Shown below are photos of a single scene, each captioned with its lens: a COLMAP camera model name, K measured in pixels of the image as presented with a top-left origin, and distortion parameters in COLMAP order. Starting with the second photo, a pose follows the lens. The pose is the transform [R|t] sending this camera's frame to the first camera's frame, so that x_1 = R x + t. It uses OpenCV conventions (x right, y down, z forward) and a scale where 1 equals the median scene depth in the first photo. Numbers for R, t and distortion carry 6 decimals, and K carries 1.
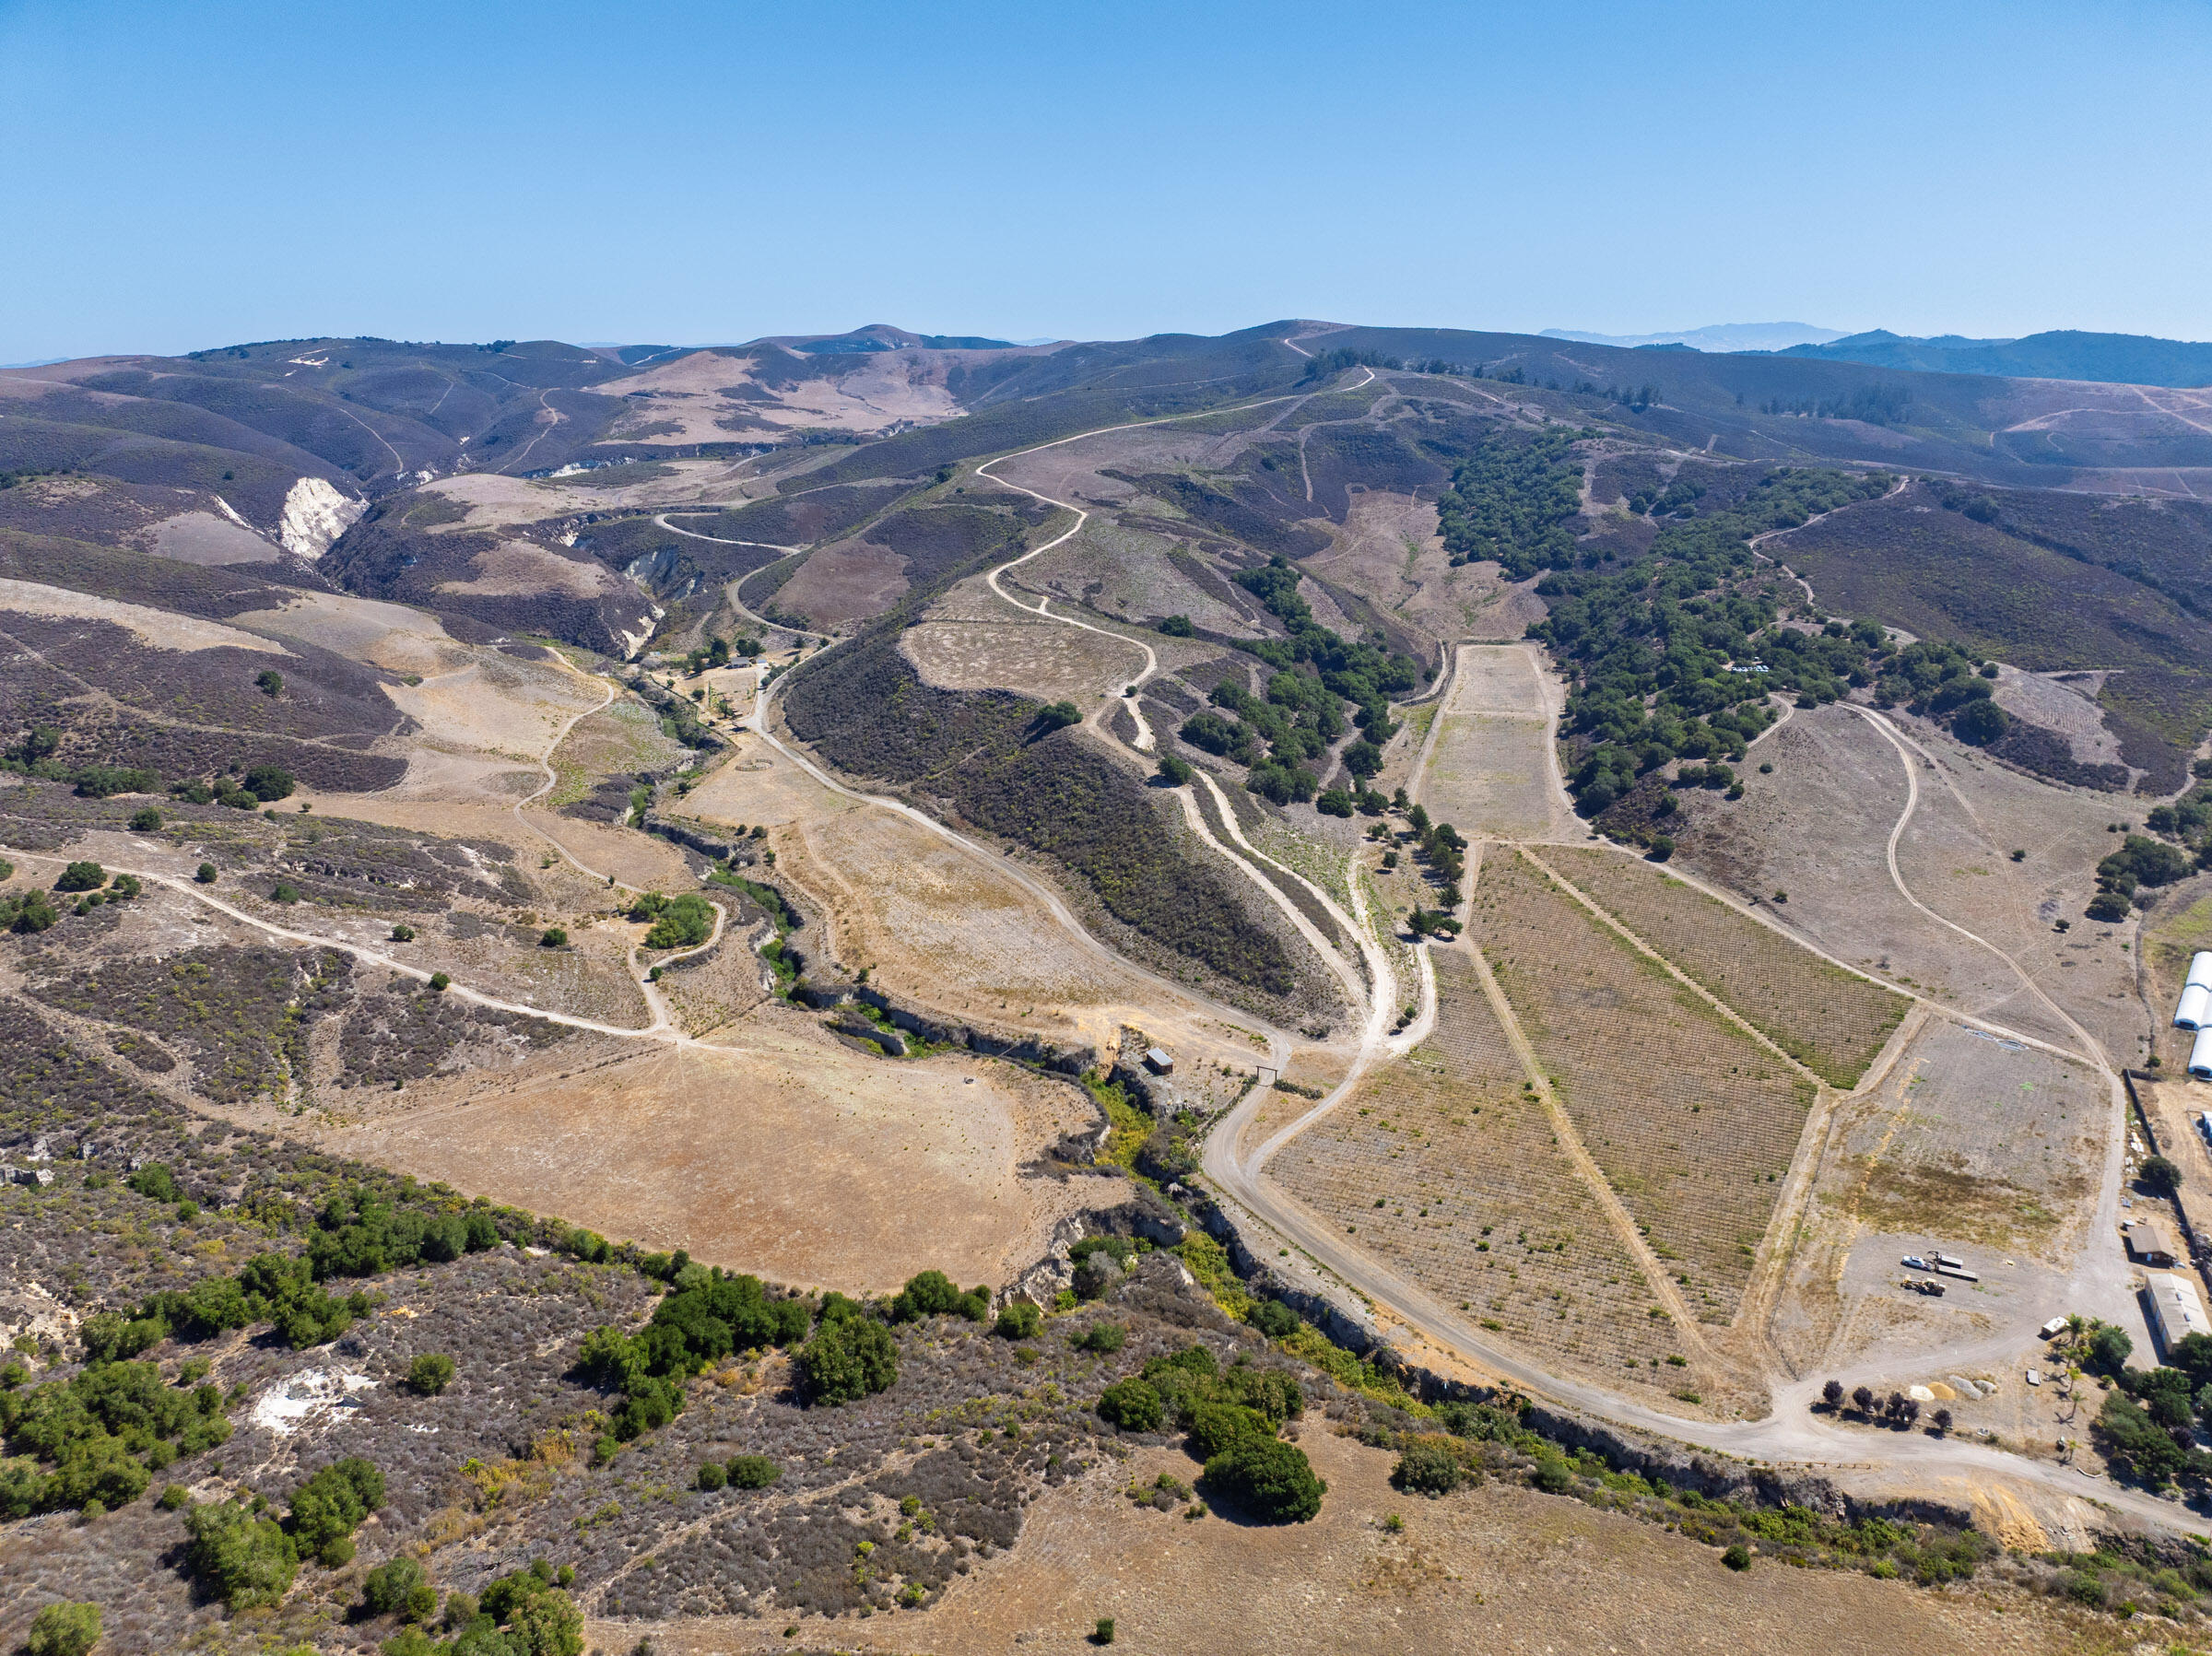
lens RADIAL K [[1555.1, 0, 1108.7], [0, 1555.1, 821.2], [0, 0, 1]] dist [-0.035476, -0.001467]
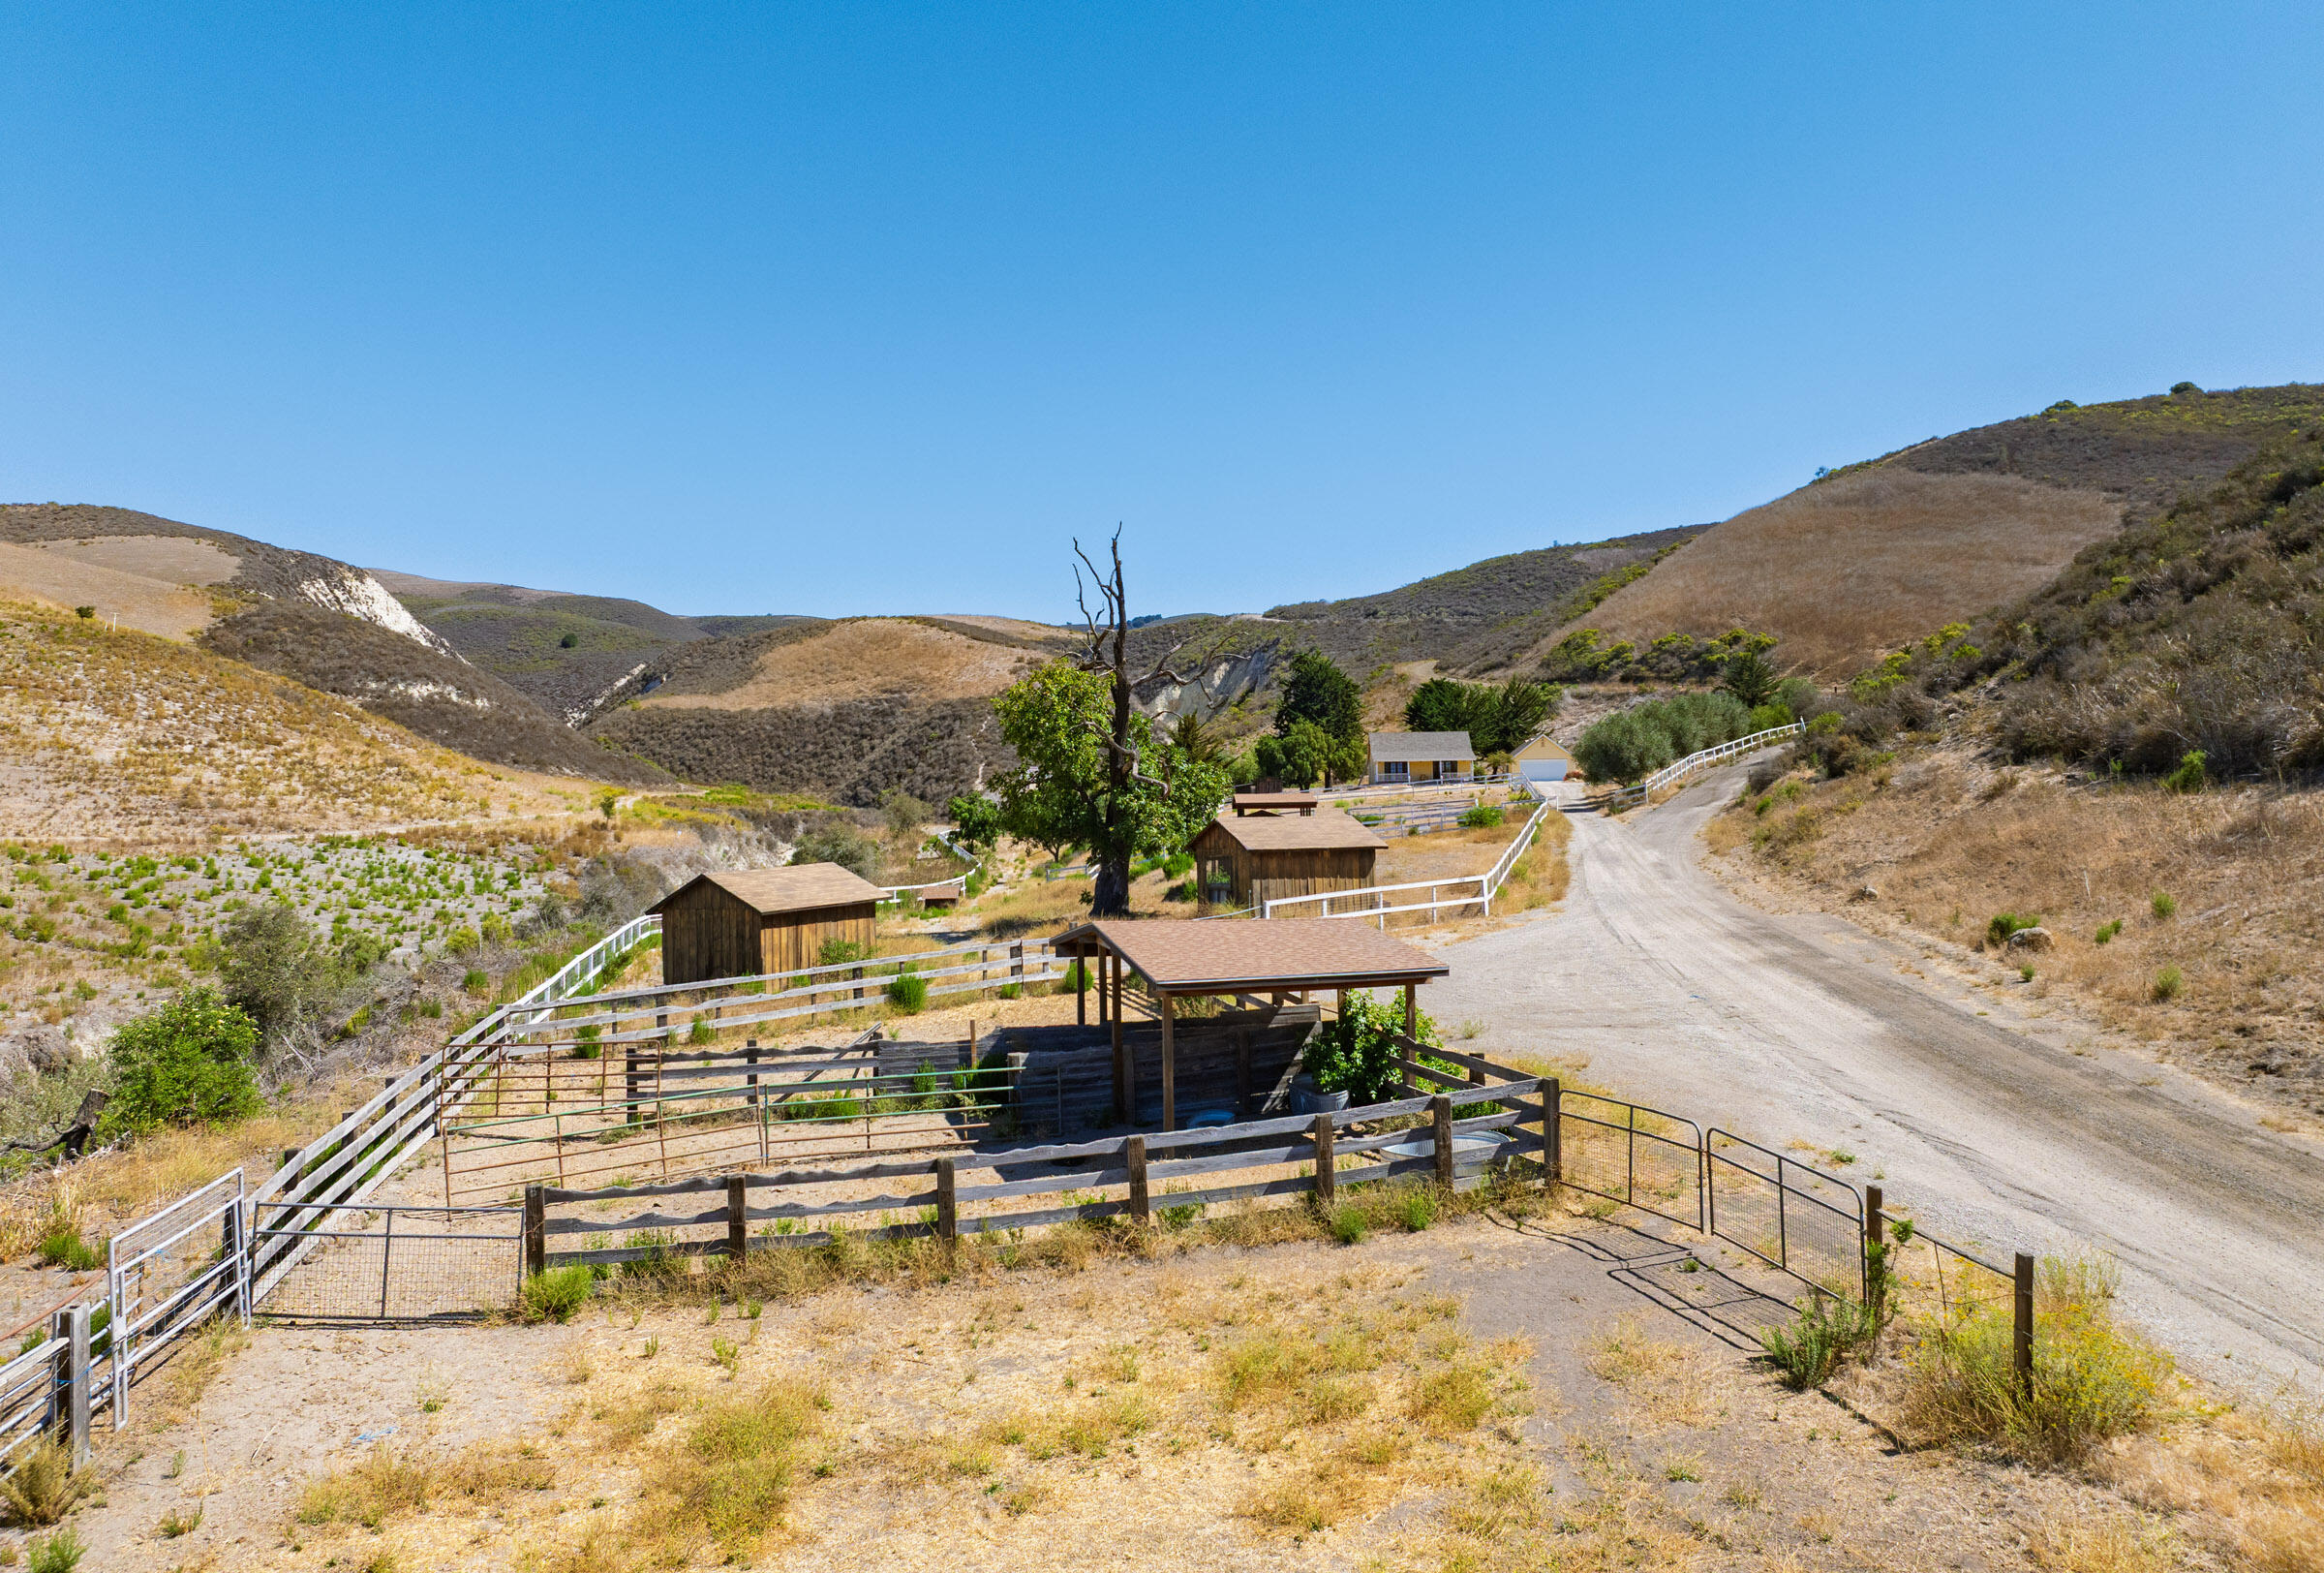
lens RADIAL K [[1643.5, 0, 1169.8], [0, 1643.5, 710.0], [0, 0, 1]] dist [-0.032313, -0.013719]
pose [[0.922704, -0.029469, -0.384381, -0.185578], [-0.099868, 0.944765, -0.312164, -0.046150], [0.372349, 0.326422, 0.868795, 0.796516]]
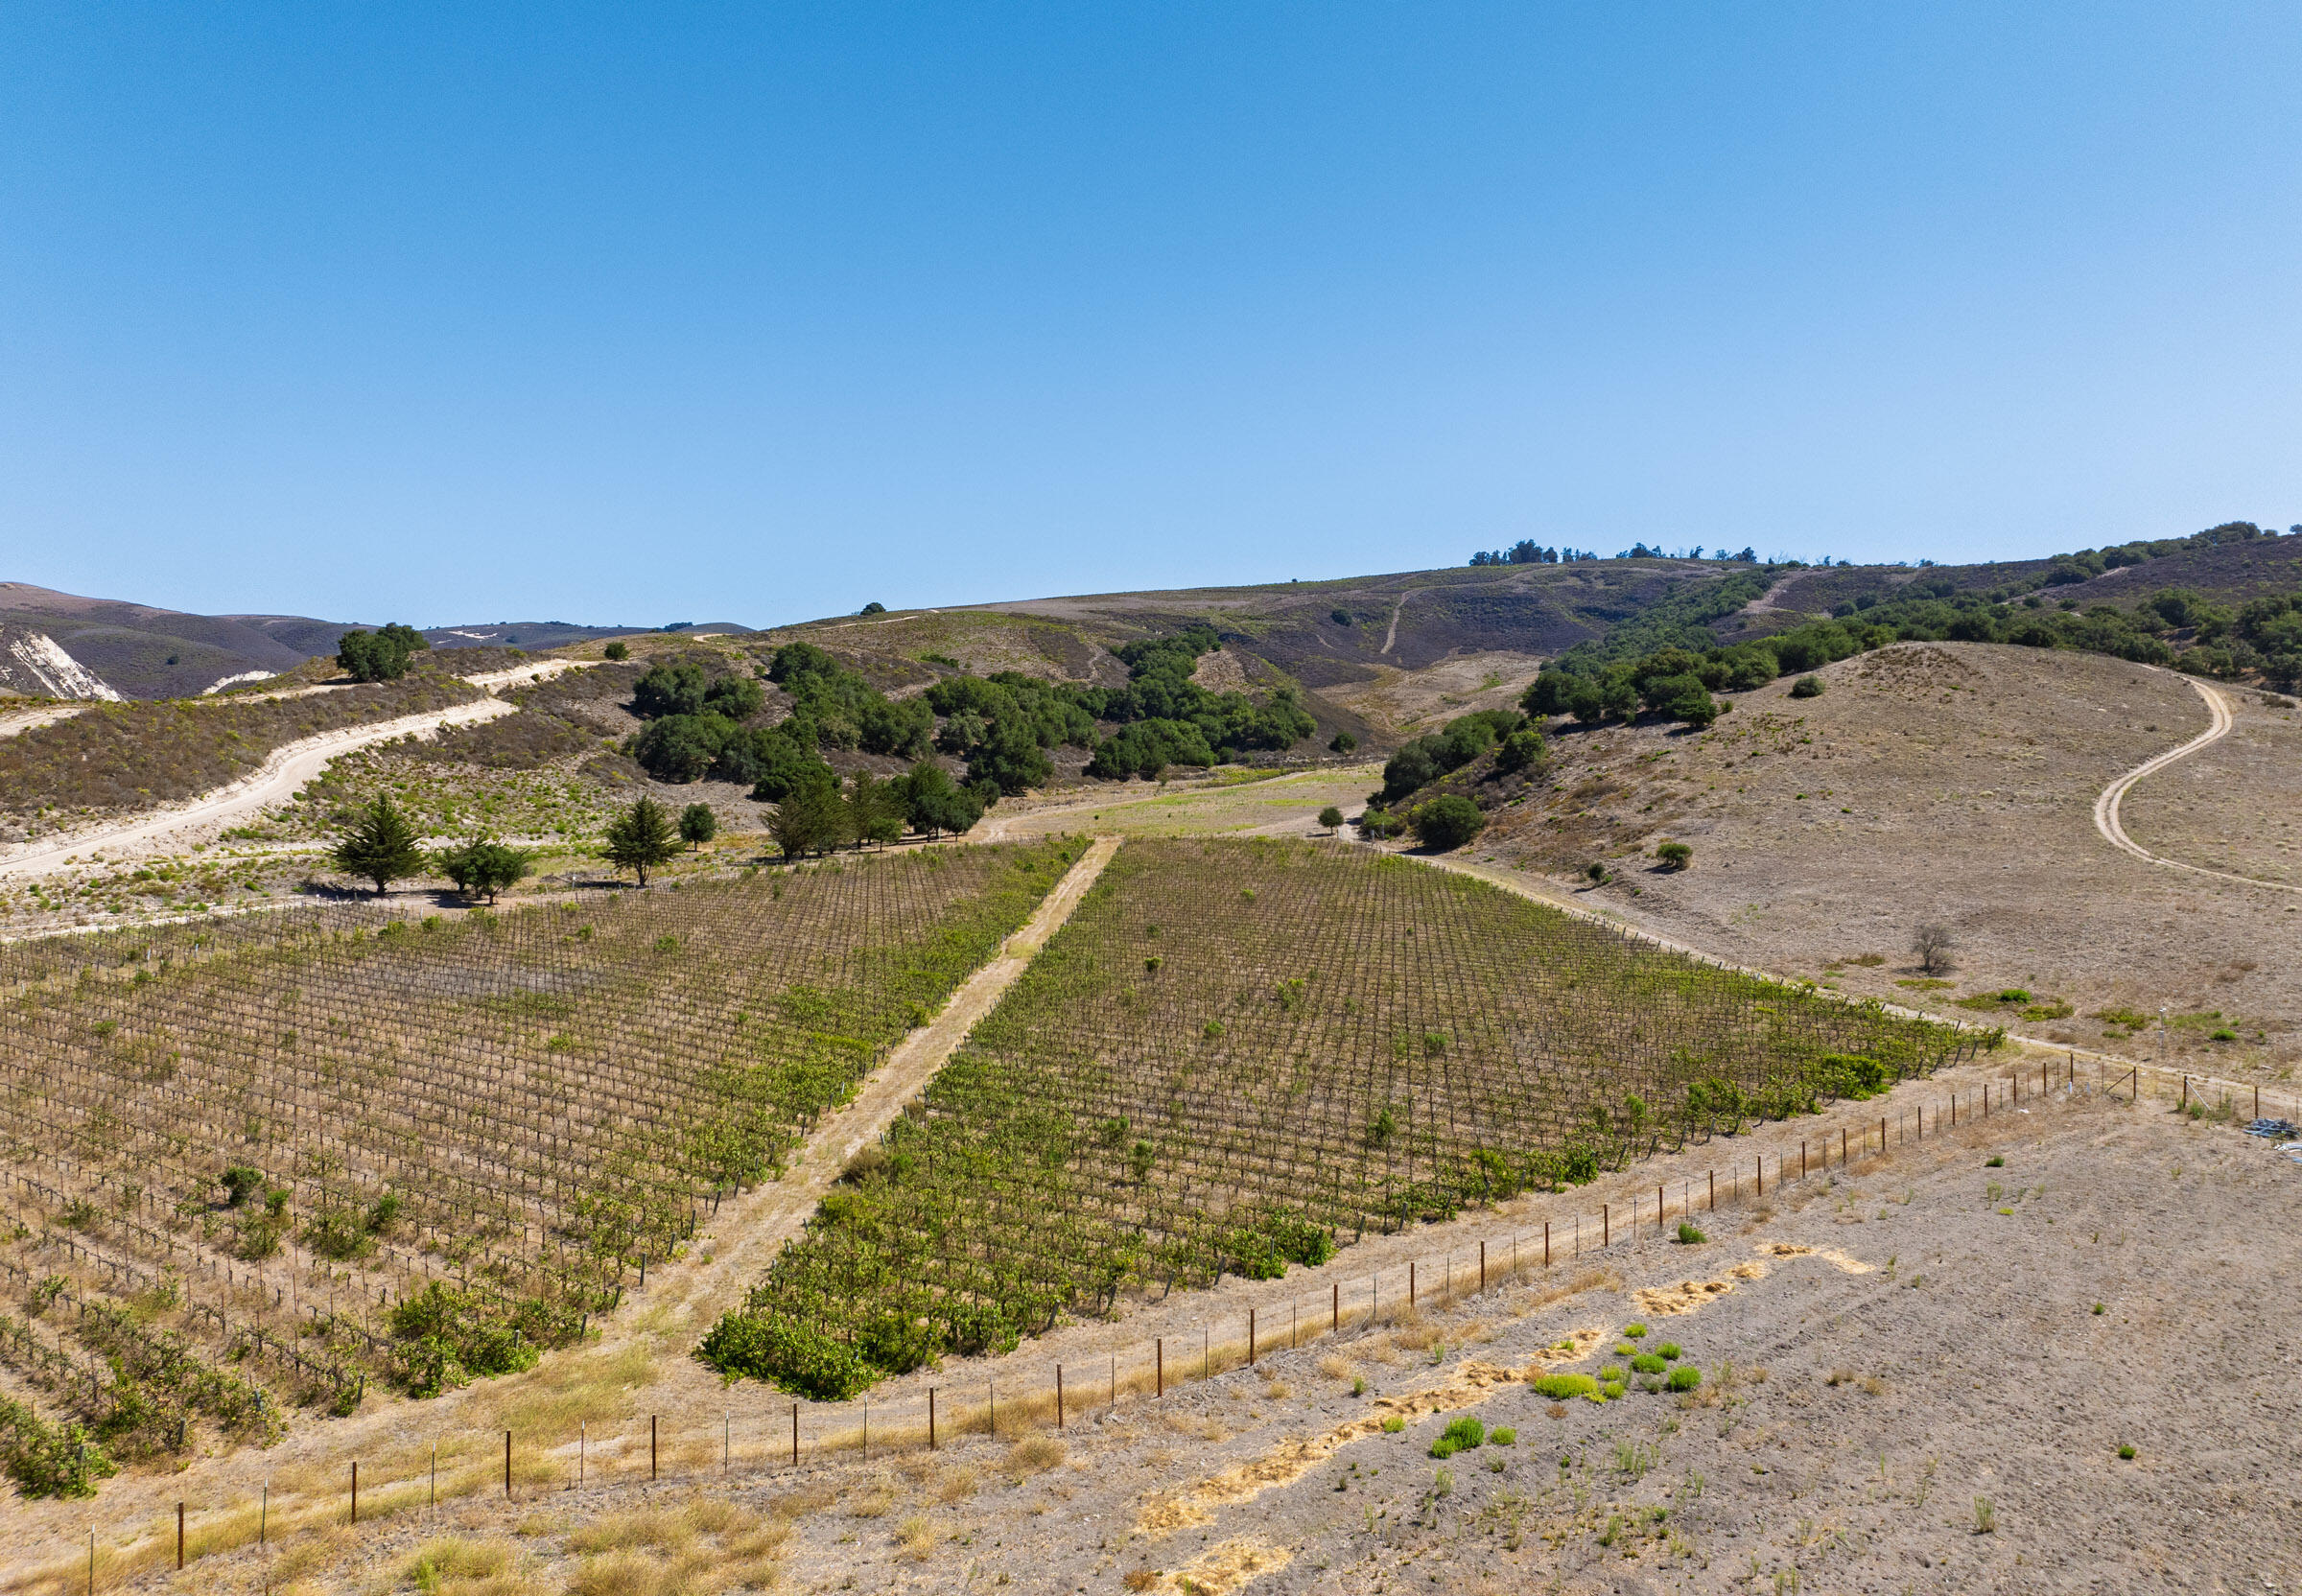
lens RADIAL K [[1615.5, 0, 1155.8], [0, 1615.5, 749.9], [0, 0, 1]] dist [-0.042298, 0.008793]
pose [[0.979352, 0.003954, -0.202125, 0.227410], [-0.063447, 0.955306, -0.288731, 0.070930], [0.191950, 0.295593, 0.935831, 0.388827]]
